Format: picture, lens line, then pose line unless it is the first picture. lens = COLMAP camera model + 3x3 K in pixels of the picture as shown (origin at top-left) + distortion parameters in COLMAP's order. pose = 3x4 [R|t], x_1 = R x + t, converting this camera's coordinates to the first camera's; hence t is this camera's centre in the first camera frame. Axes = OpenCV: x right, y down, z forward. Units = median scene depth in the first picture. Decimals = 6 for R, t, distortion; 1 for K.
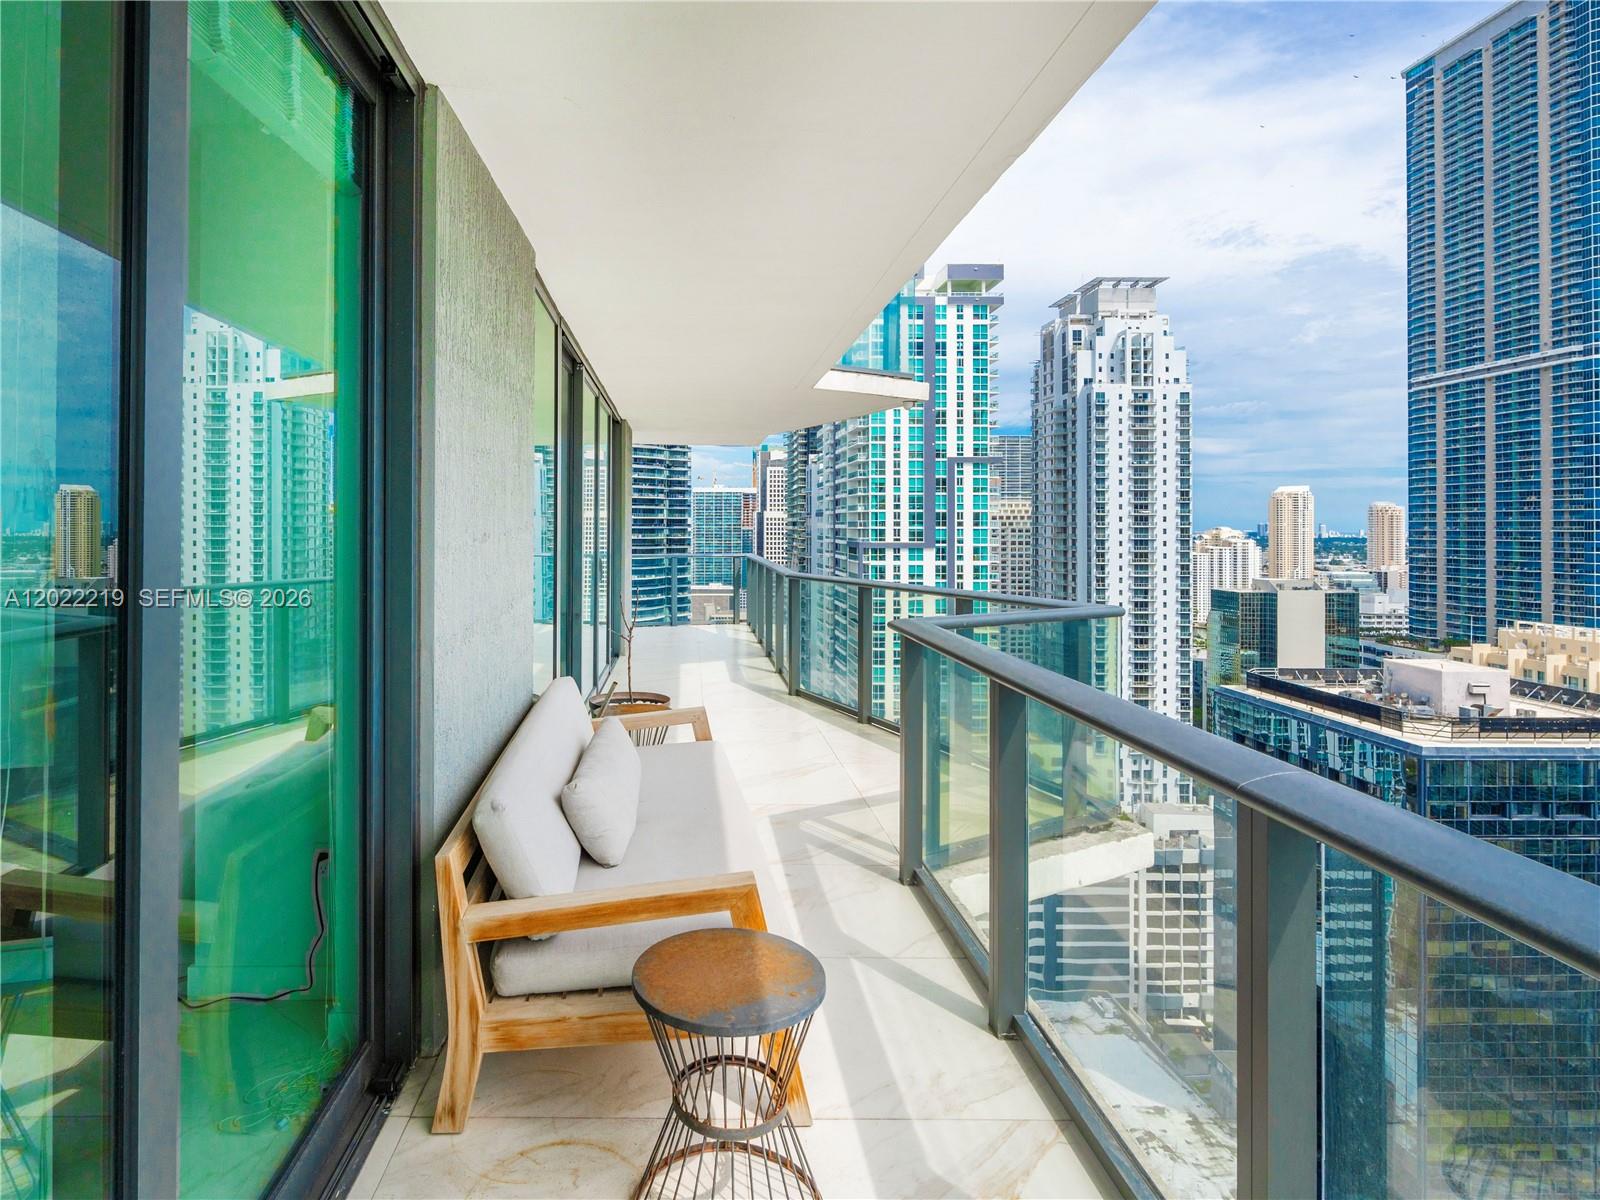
lens RADIAL K [[843.8, 0, 829.2], [0, 843.8, 505.2], [0, 0, 1]] dist [-0.008596, 0.002129]
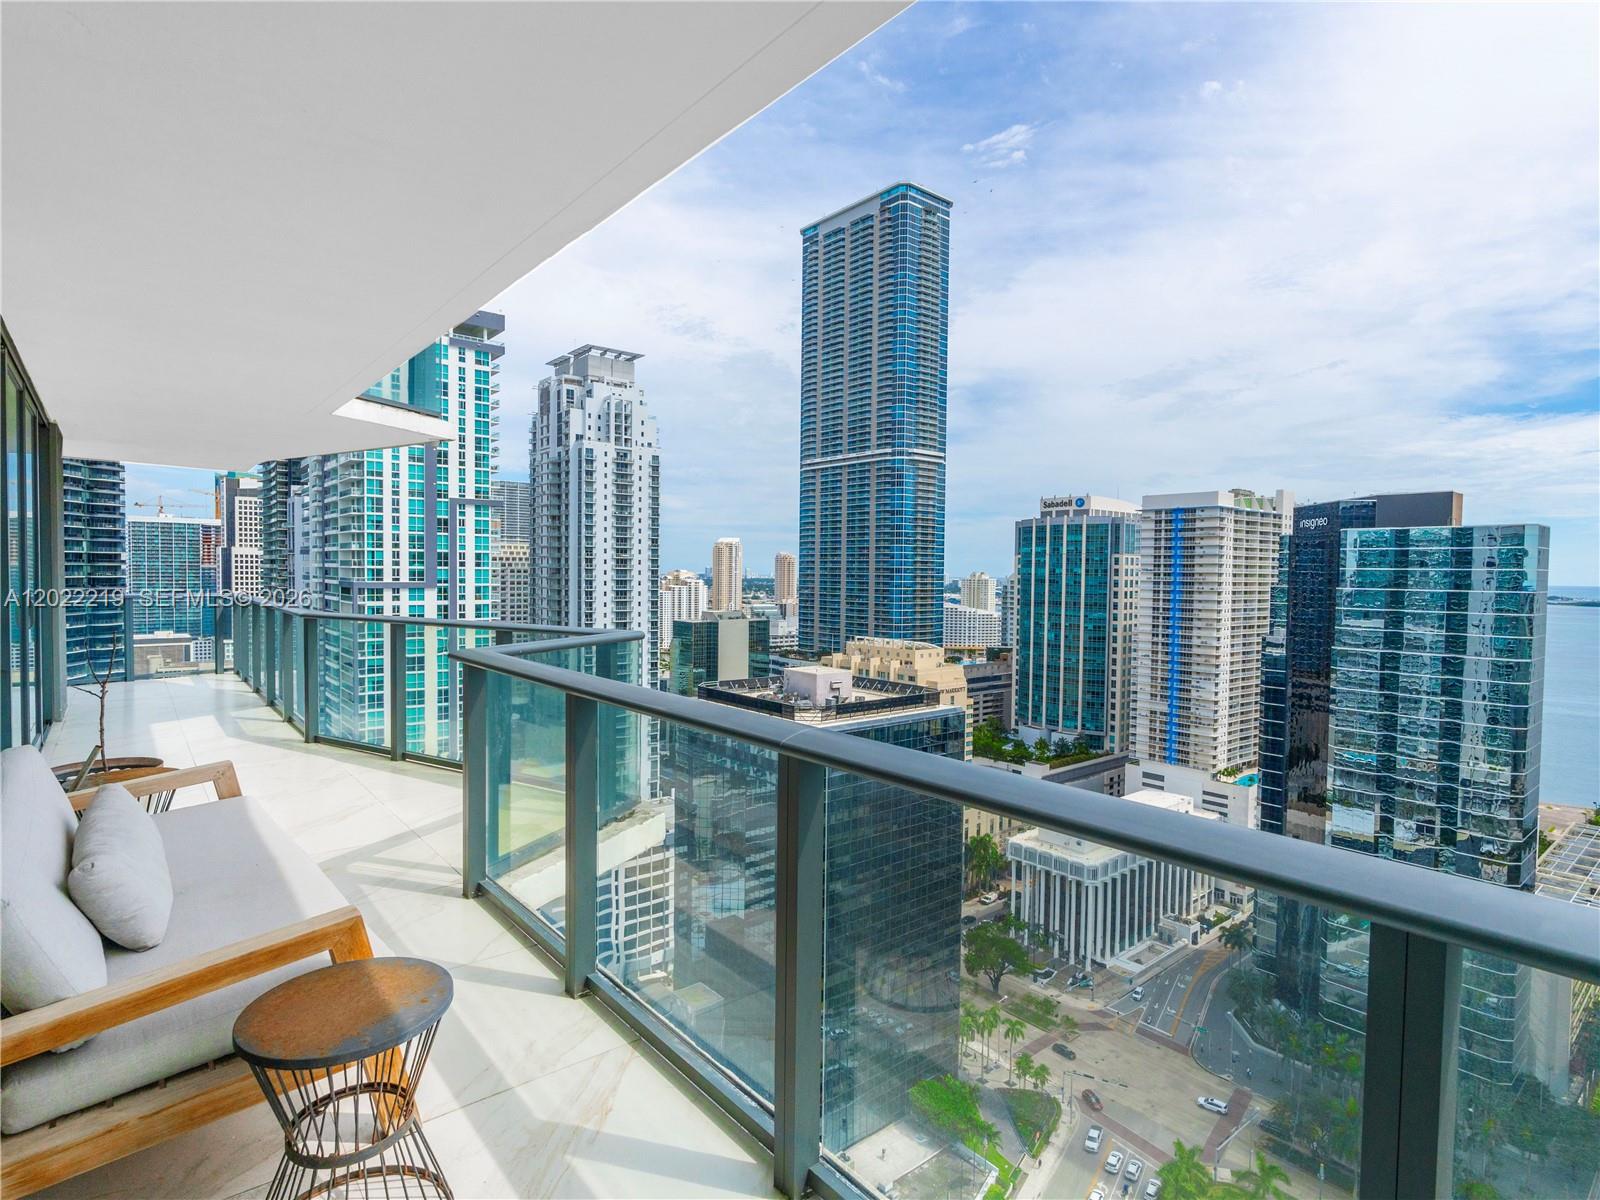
lens RADIAL K [[843.8, 0, 792.6], [0, 843.8, 599.3], [0, 0, 1]] dist [-0.008596, 0.002129]
pose [[0.768301, -0.013911, 0.639937, -0.193518], [-0.015383, 0.999074, 0.040186, 0.017869], [-0.639903, -0.040719, 0.767376, -0.042395]]
